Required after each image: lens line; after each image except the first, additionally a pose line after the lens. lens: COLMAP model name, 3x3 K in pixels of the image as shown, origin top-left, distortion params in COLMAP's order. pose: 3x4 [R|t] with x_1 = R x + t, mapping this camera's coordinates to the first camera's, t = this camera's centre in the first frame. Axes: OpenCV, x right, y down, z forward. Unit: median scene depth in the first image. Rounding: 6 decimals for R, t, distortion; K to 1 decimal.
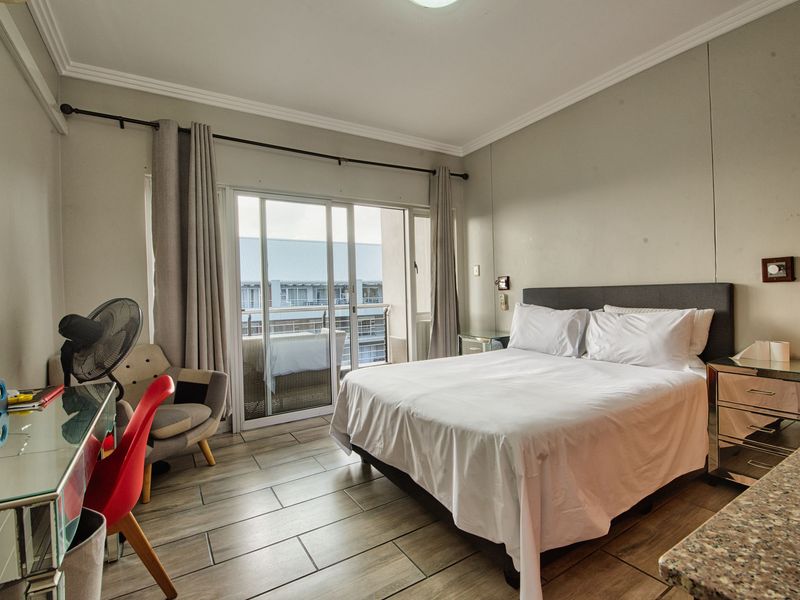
lens RADIAL K [[392.4, 0, 404.6], [0, 392.4, 298.8], [0, 0, 1]] dist [-0.002530, -0.000208]
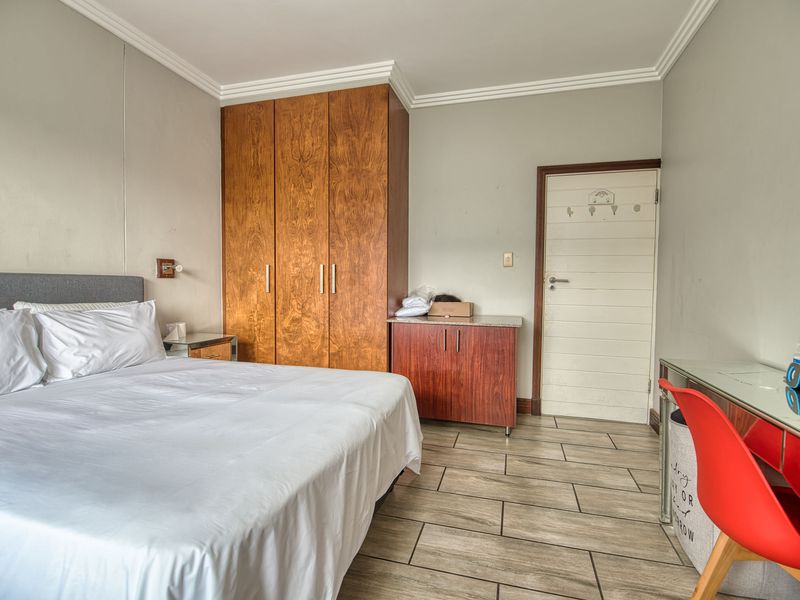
lens RADIAL K [[392.4, 0, 404.6], [0, 392.4, 298.8], [0, 0, 1]] dist [-0.002530, -0.000208]
pose [[-0.671546, -0.006800, 0.740931, -0.467287], [0.018396, 0.999497, 0.025846, 0.006510], [-0.740734, 0.030987, -0.671083, 1.106425]]
